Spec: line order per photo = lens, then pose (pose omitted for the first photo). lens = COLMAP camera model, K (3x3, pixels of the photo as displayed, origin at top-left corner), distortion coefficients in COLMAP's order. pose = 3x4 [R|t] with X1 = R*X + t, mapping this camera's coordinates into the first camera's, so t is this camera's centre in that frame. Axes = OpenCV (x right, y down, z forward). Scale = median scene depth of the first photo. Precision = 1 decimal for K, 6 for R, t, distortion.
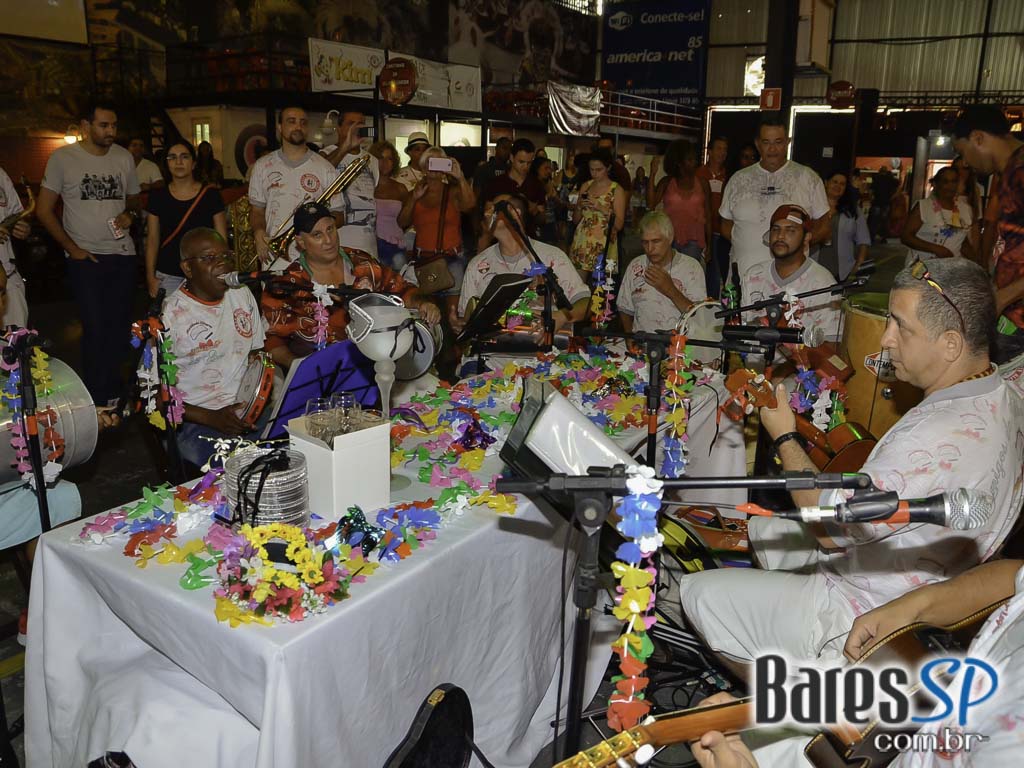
lens RADIAL K [[829.4, 0, 506.1], [0, 829.4, 377.4], [0, 0, 1]] dist [-0.134401, 0.077947]
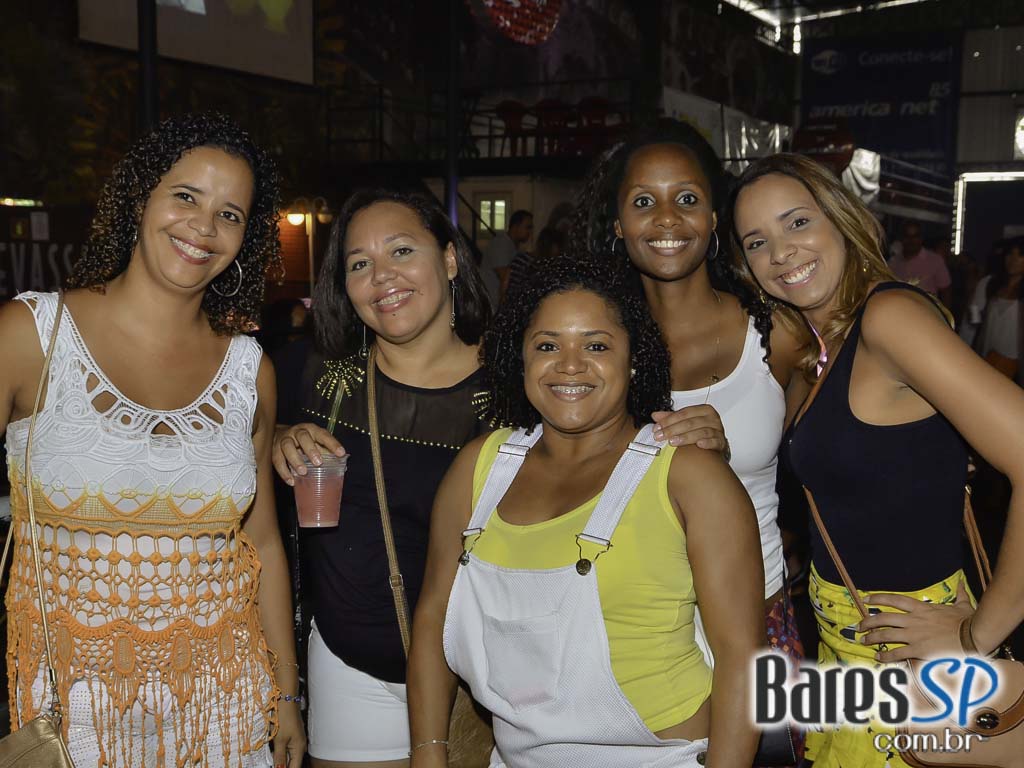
lens RADIAL K [[1173.7, 0, 508.8], [0, 1173.7, 381.6], [0, 0, 1]] dist [-0.041180, 0.000000]
pose [[0.997914, -0.013811, 0.063061, -0.245667], [0.022661, 0.989627, -0.141864, -0.006859], [-0.060447, 0.142997, 0.987876, 0.004798]]
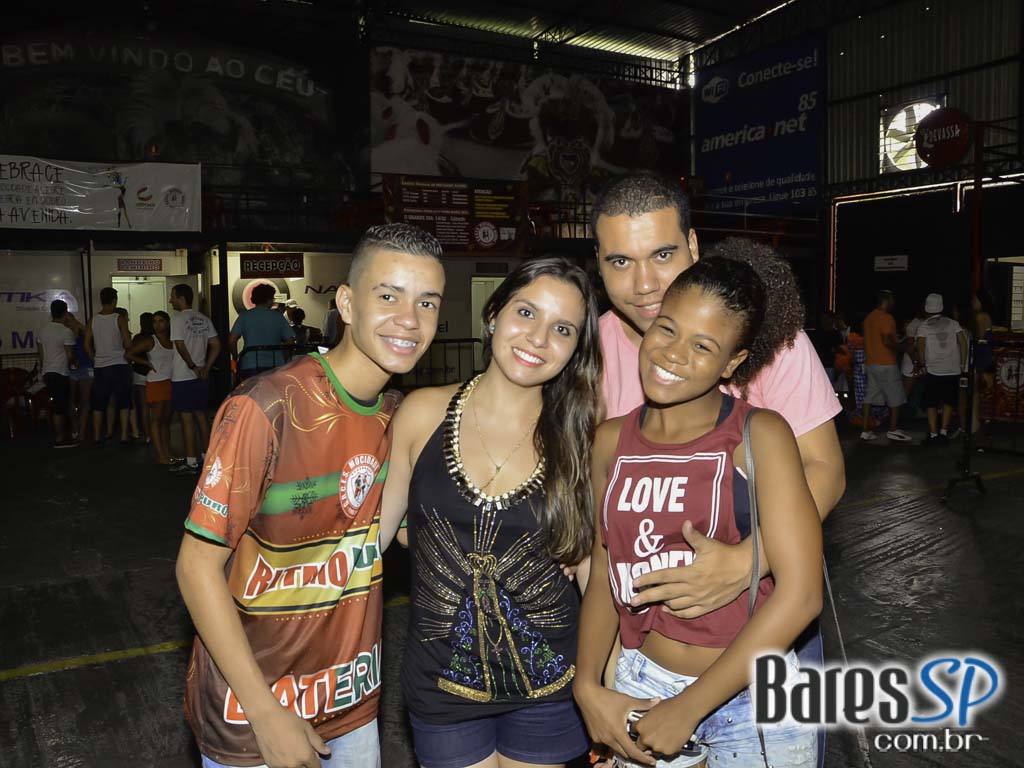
lens RADIAL K [[829.4, 0, 509.1], [0, 829.4, 392.8], [0, 0, 1]] dist [-0.134401, 0.077947]
pose [[0.894860, 0.010564, -0.446222, 0.325374], [-0.075768, 0.988806, -0.128538, -0.095180], [0.439870, 0.148832, 0.885643, 0.392286]]
